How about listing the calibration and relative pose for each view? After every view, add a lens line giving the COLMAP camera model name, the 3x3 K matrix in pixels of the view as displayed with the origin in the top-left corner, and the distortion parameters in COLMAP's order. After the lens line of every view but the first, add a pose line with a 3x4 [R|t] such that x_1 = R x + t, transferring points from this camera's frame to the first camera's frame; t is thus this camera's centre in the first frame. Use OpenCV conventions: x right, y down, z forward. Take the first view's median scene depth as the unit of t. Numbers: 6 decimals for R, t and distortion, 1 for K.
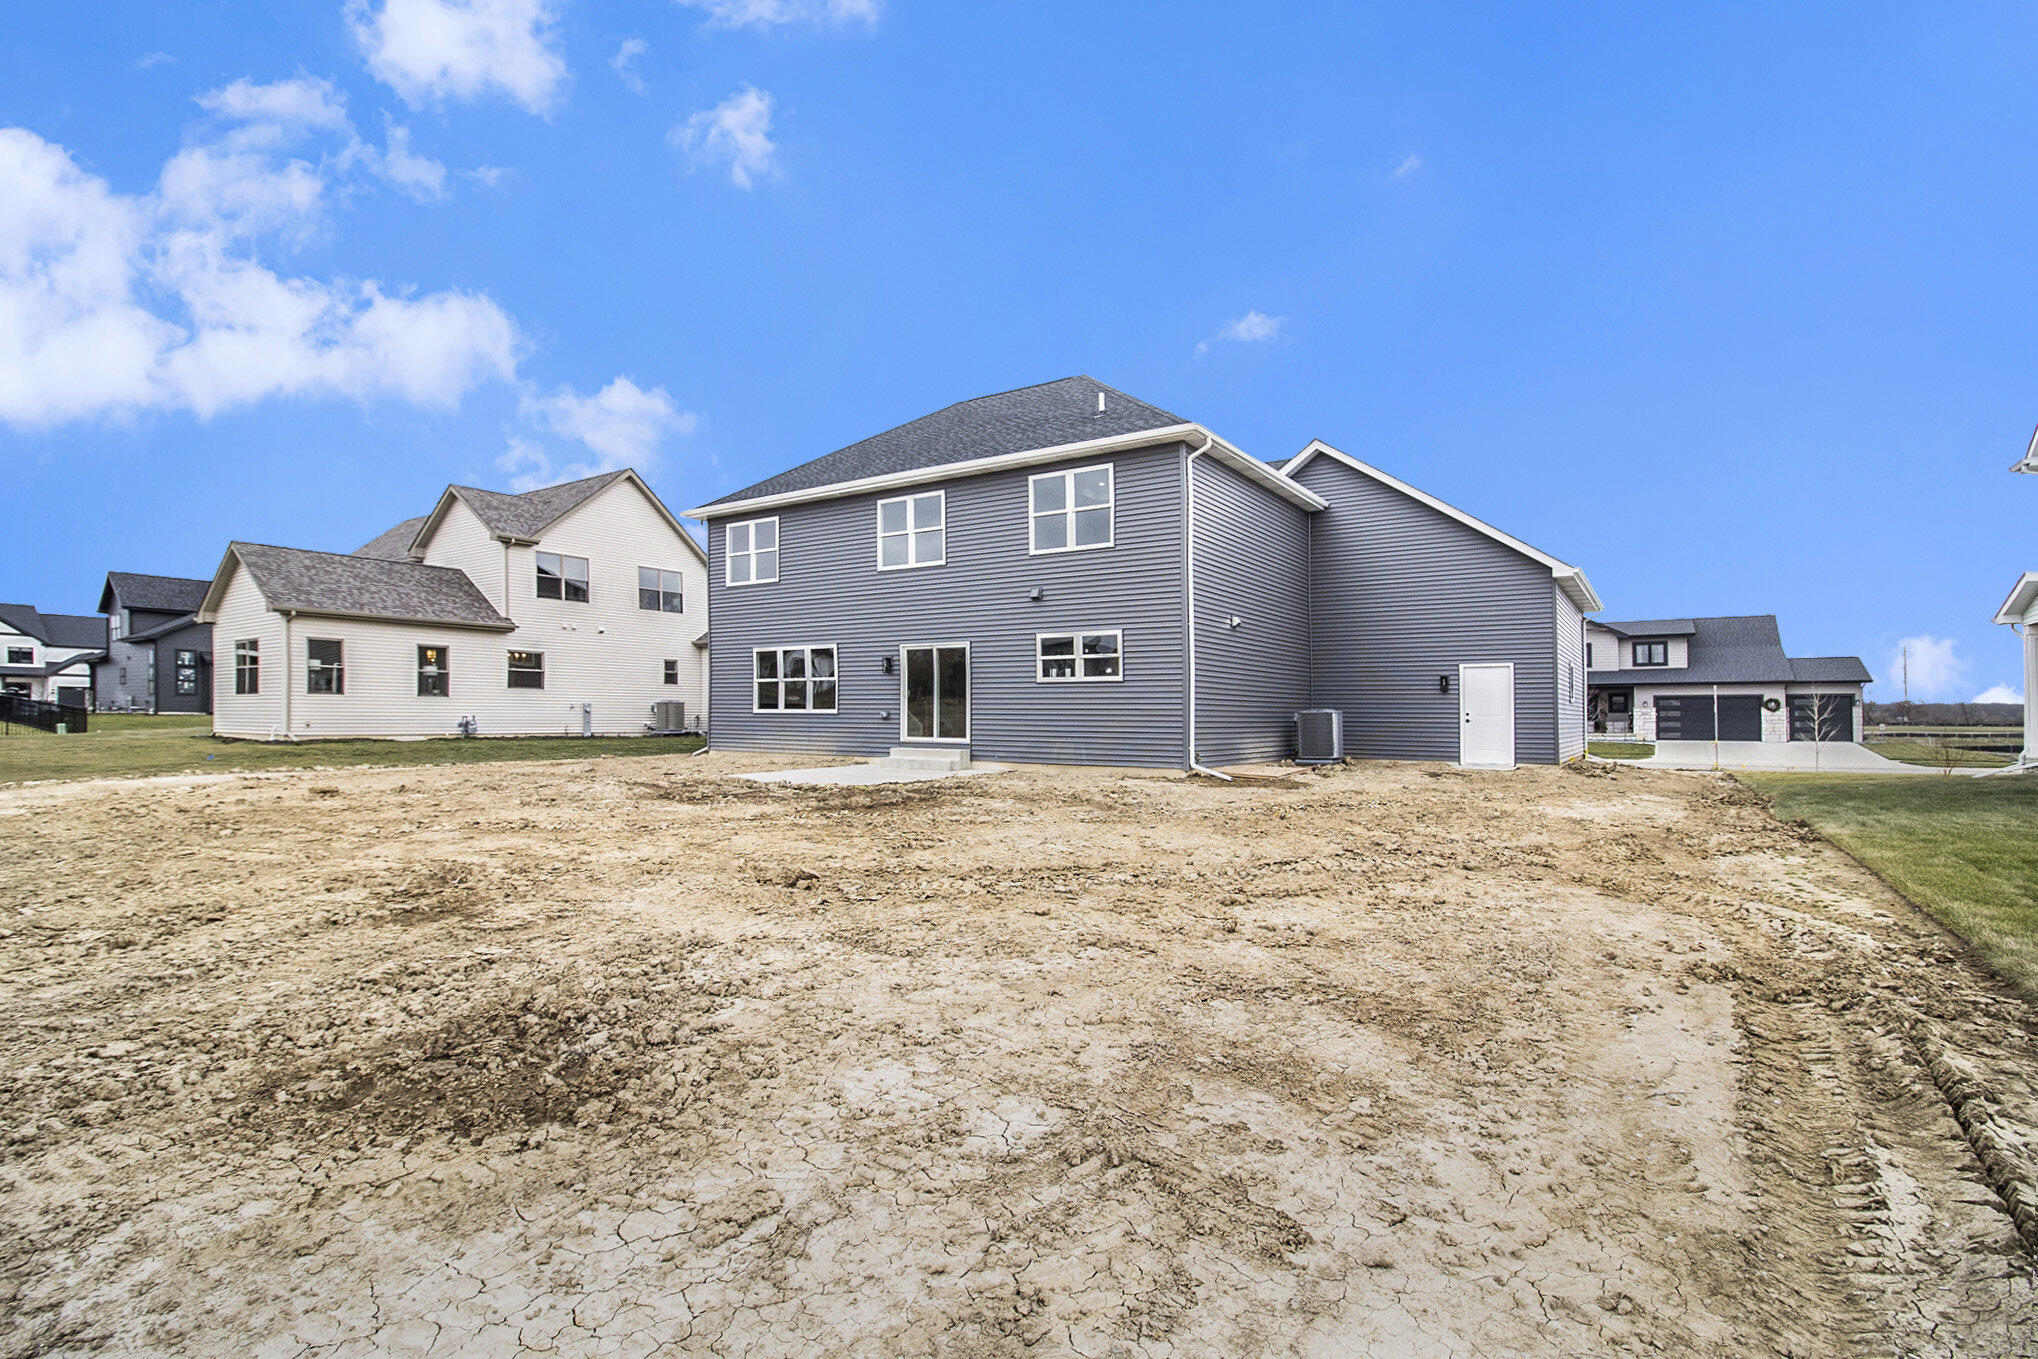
lens RADIAL K [[973.4, 0, 1019.0], [0, 973.4, 679.5], [0, 0, 1]] dist [0.031907, 0.000123]
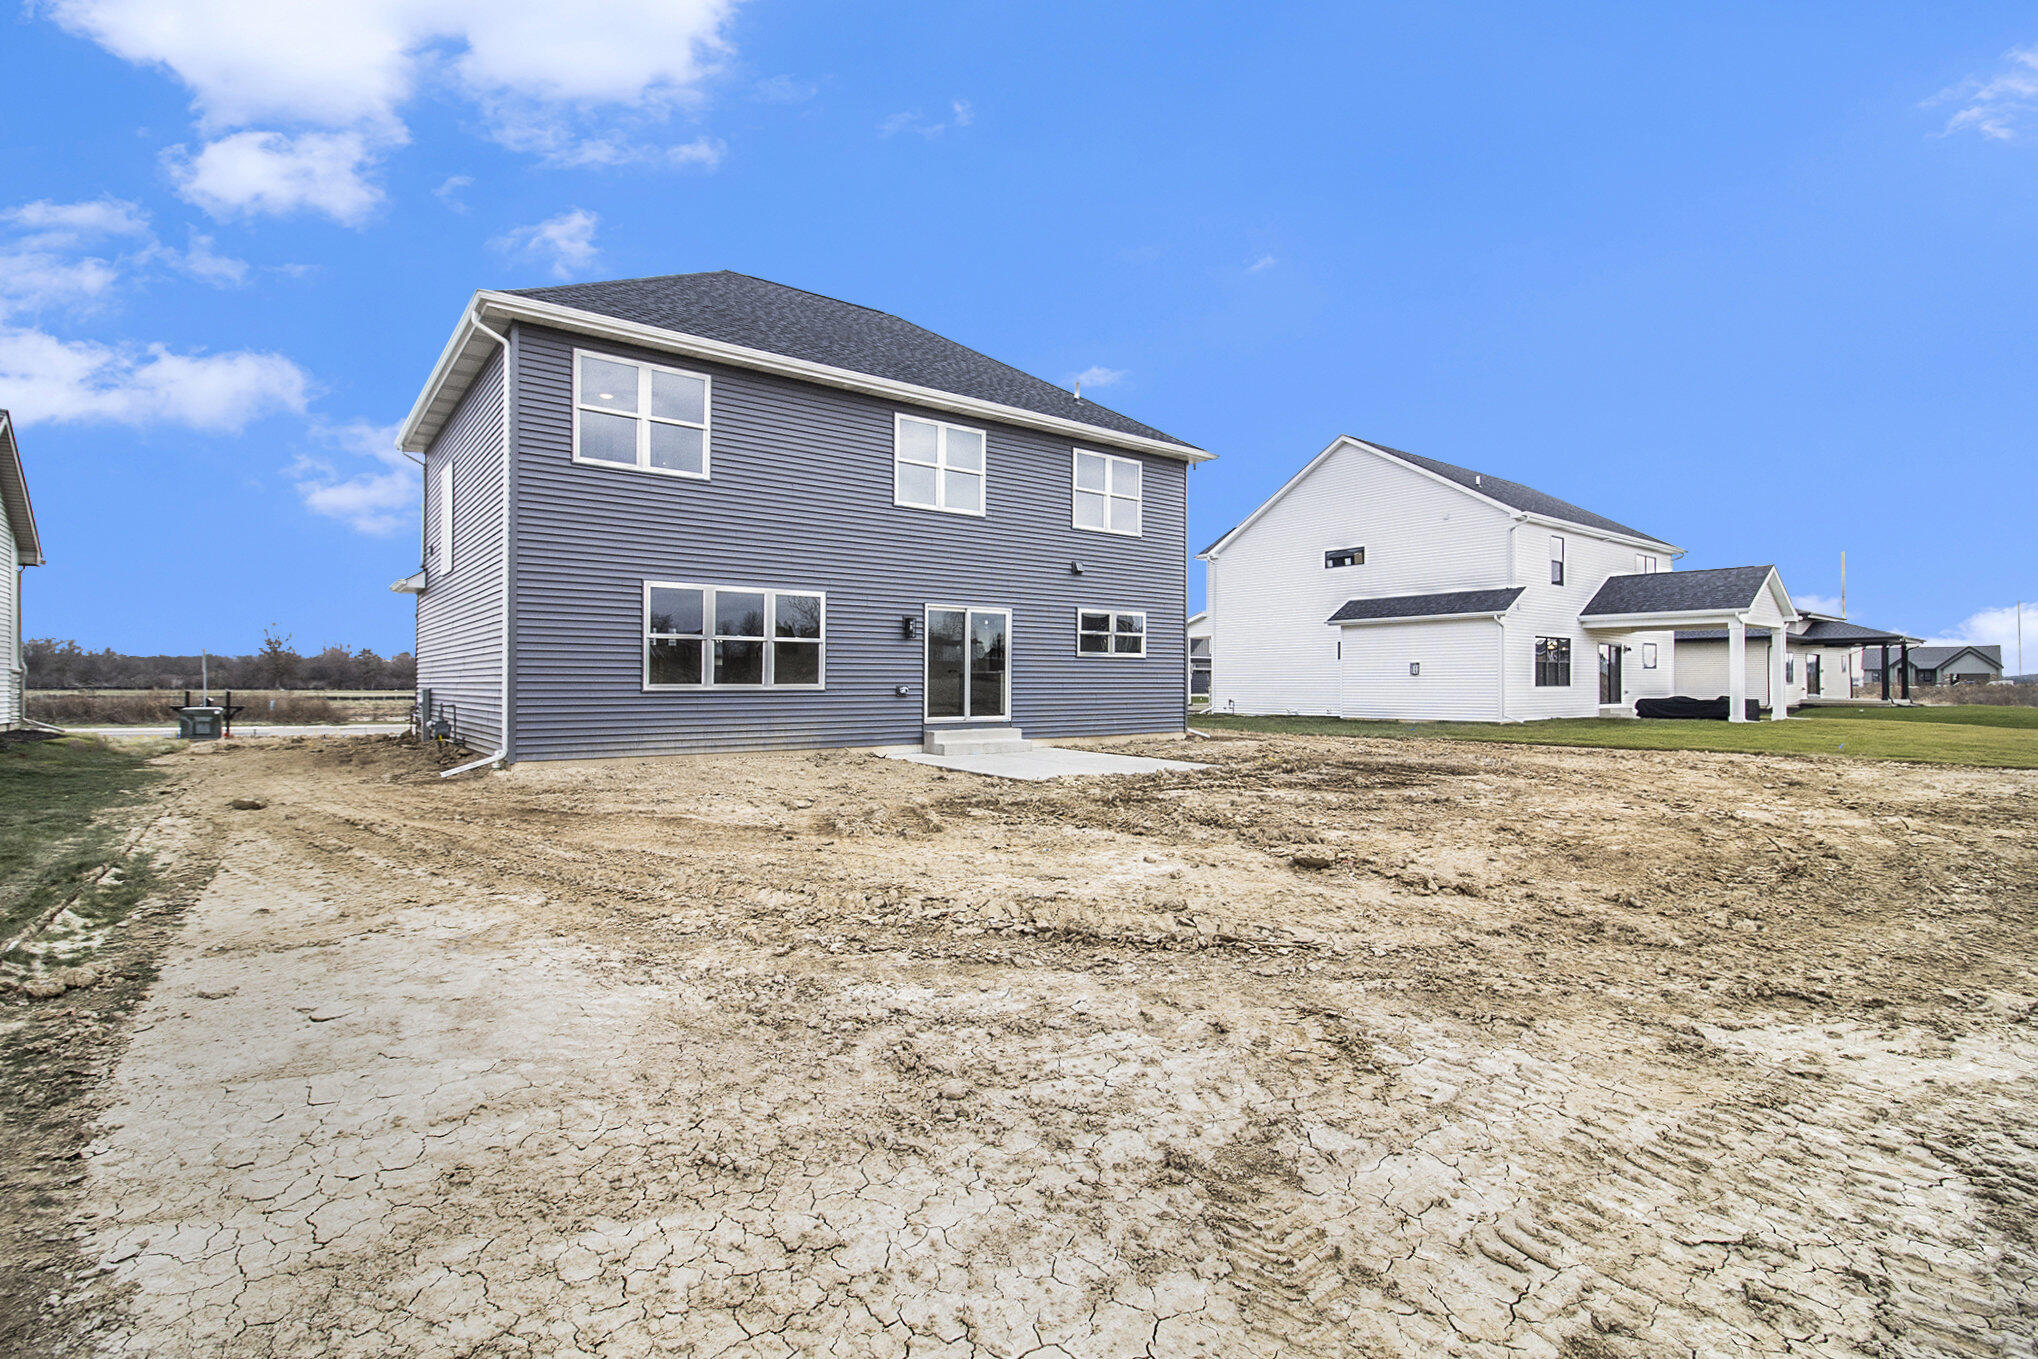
lens RADIAL K [[973.4, 0, 1019.0], [0, 973.4, 679.5], [0, 0, 1]] dist [0.031907, 0.000123]
pose [[0.311079, -0.010854, 0.950322, -0.912787], [-0.042547, 0.998773, 0.025335, 0.003594], [-0.949431, -0.048315, 0.310235, 0.708432]]
